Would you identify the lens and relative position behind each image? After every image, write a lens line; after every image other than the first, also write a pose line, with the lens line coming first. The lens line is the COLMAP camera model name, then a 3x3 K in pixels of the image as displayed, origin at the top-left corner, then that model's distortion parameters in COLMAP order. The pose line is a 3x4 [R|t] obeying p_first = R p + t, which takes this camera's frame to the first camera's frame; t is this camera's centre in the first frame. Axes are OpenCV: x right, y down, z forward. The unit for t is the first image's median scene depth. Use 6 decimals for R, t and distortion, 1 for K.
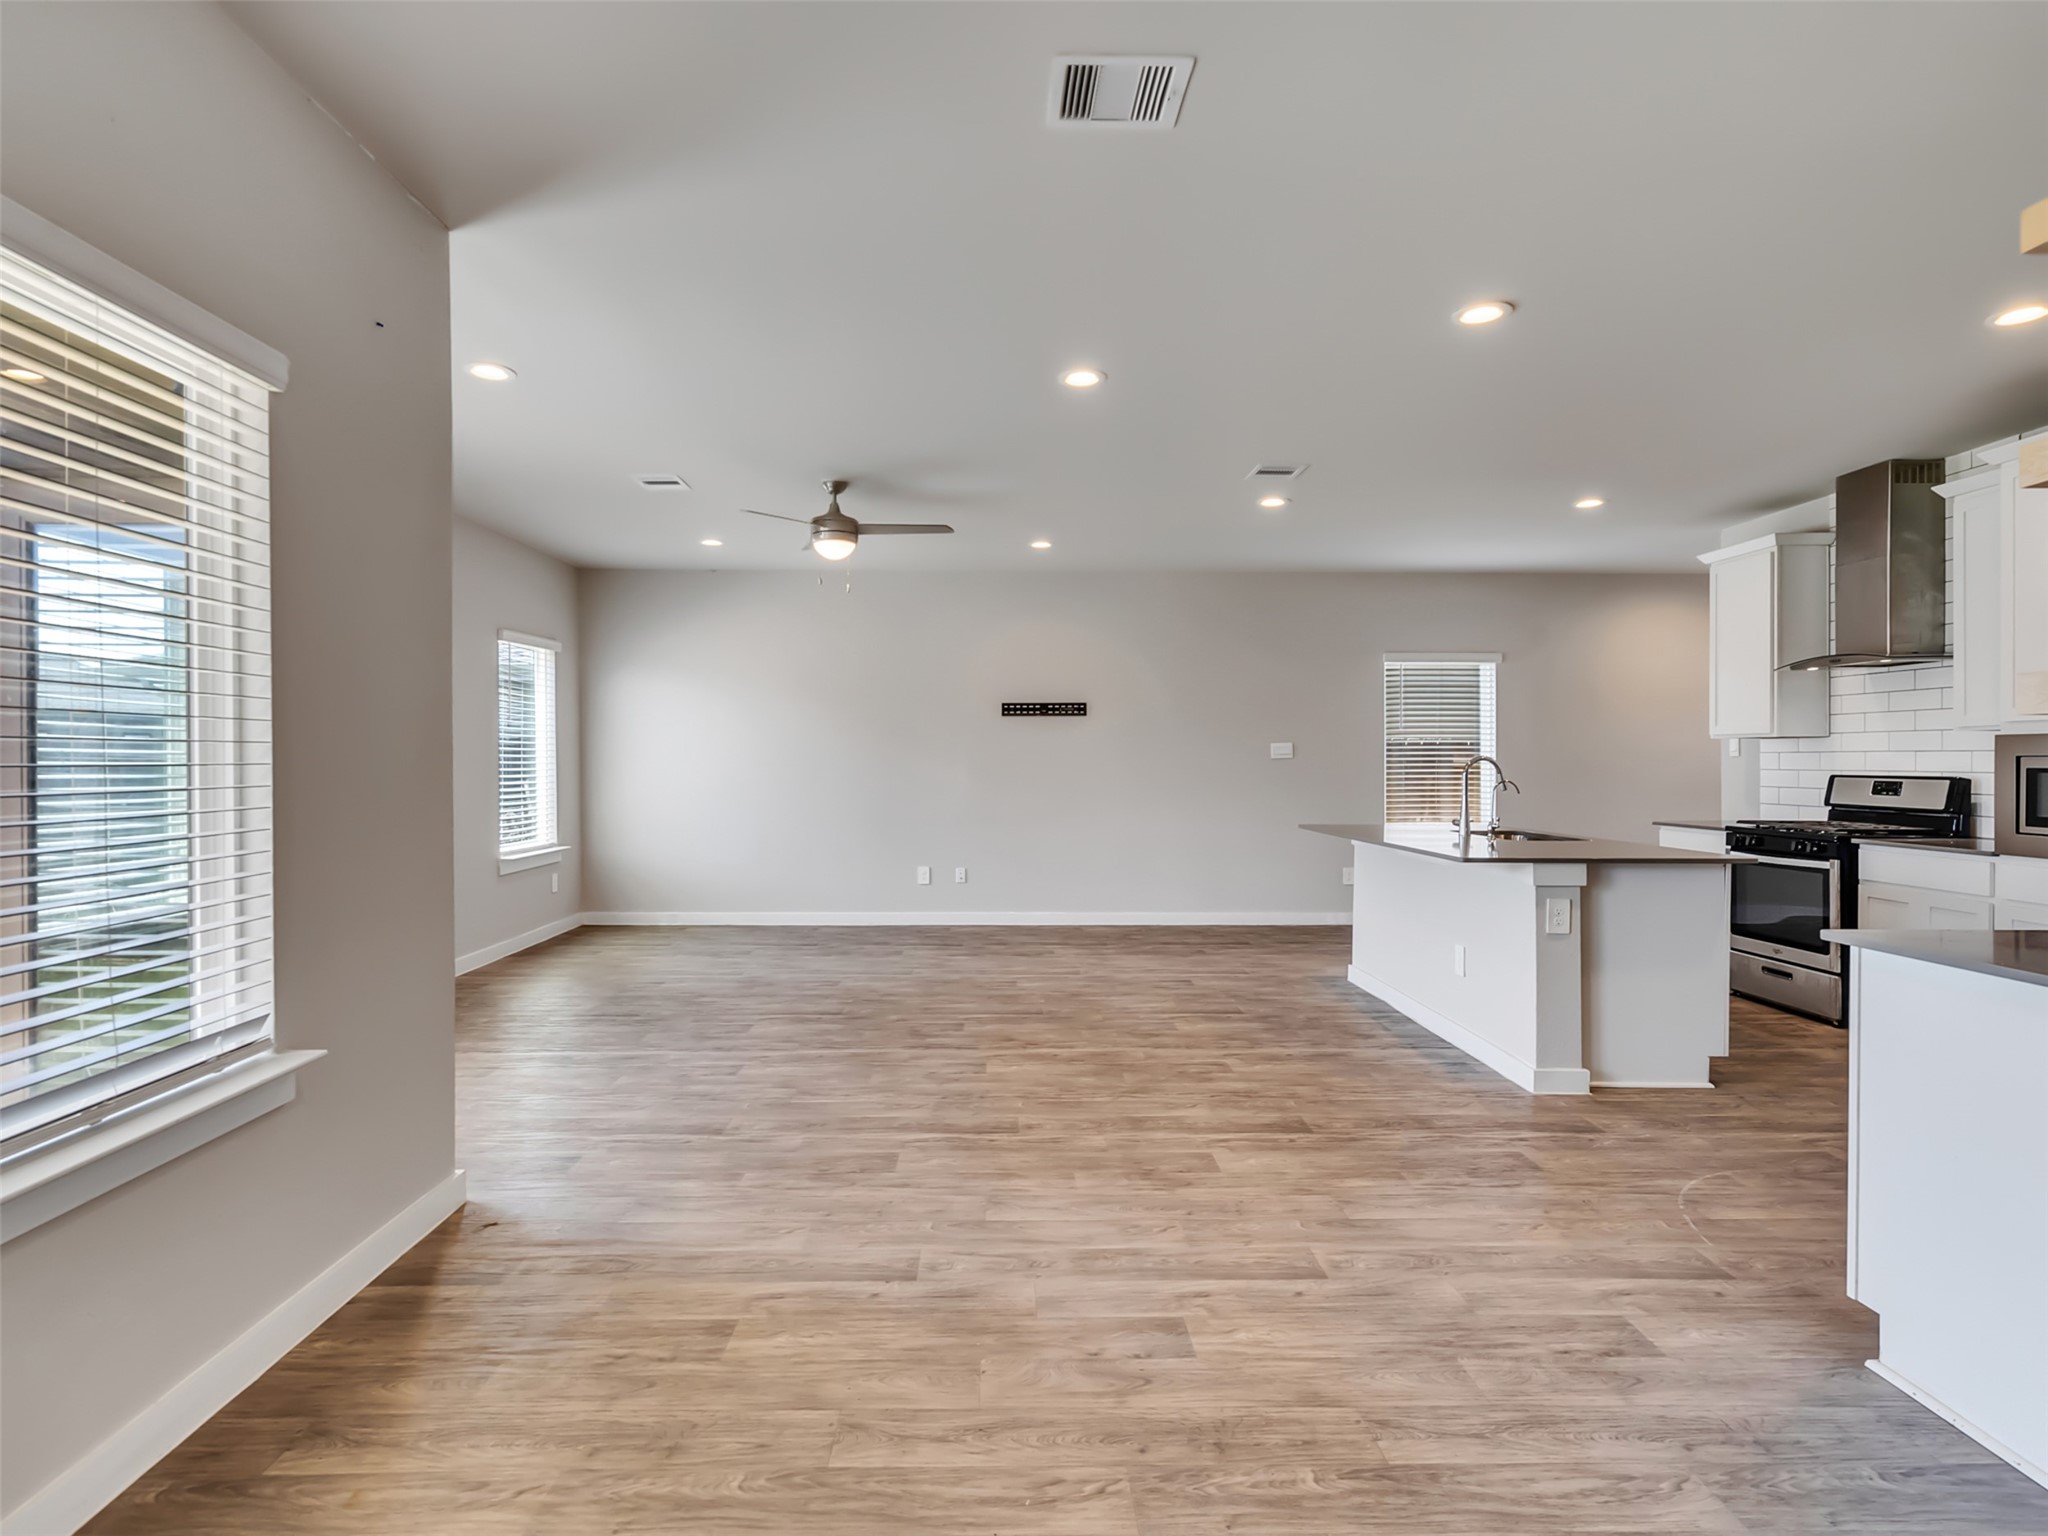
lens RADIAL K [[1046.7, 0, 1008.5], [0, 1046.7, 768.9], [0, 0, 1]] dist [-0.004413, 0.002768]
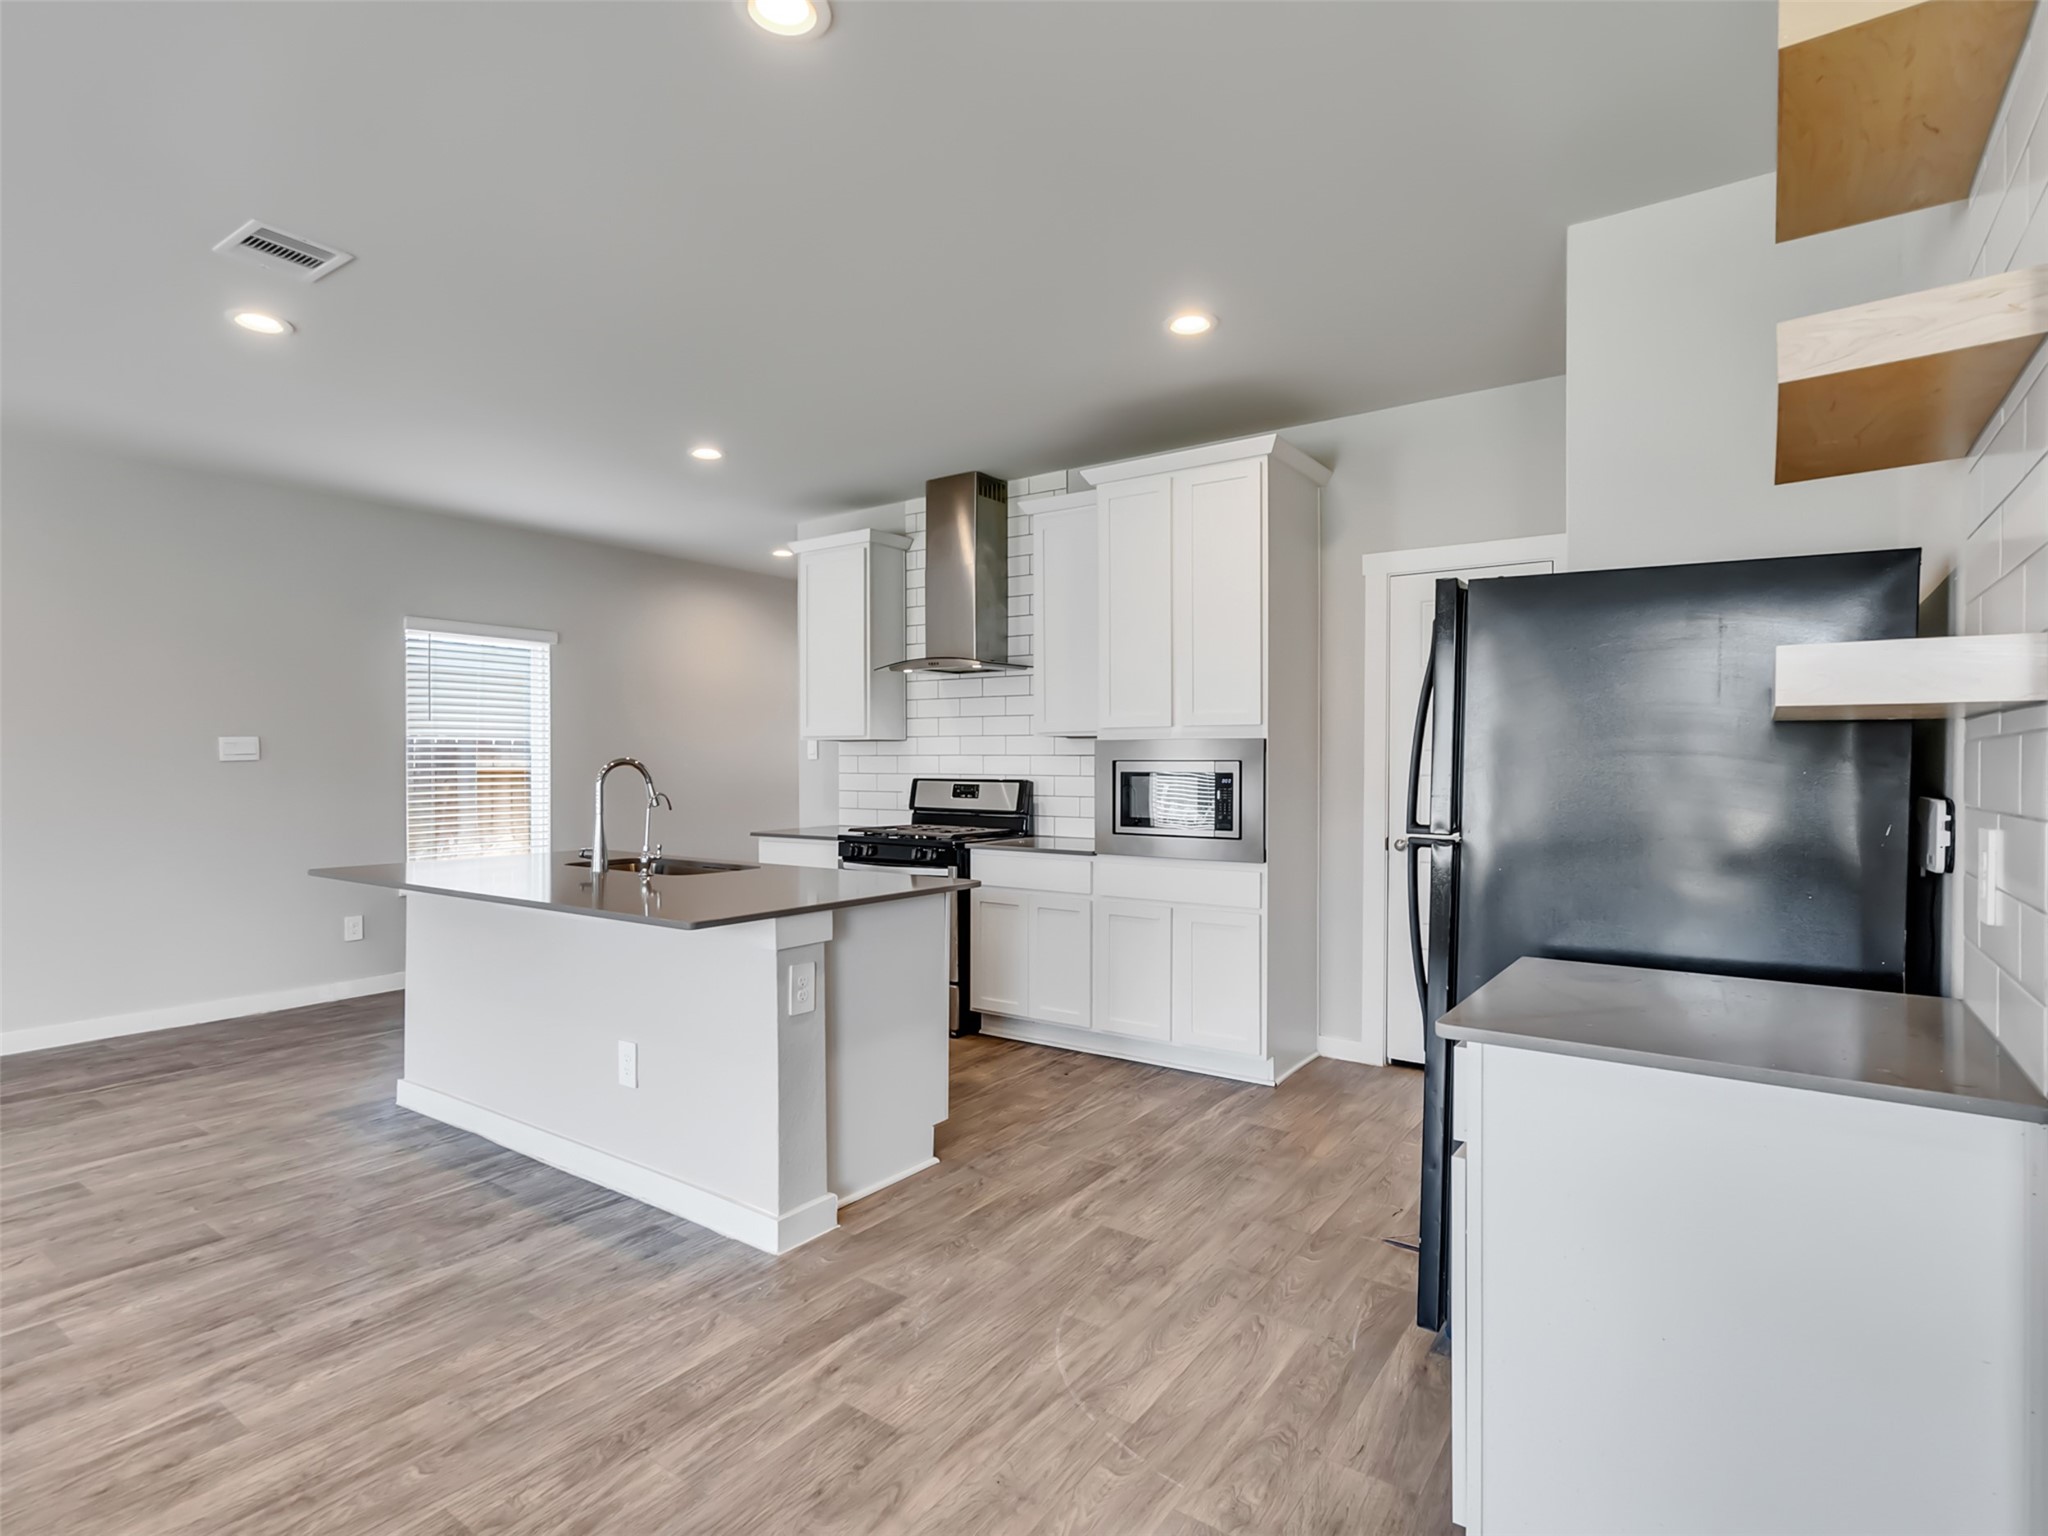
lens RADIAL K [[1046.7, 0, 1007.9], [0, 1046.7, 769.1], [0, 0, 1]] dist [-0.004413, 0.002768]
pose [[0.593819, -0.004612, 0.804585, 0.044149], [0.005870, 0.999982, 0.001400, -0.005837], [-0.804577, 0.003891, 0.593835, 0.463579]]
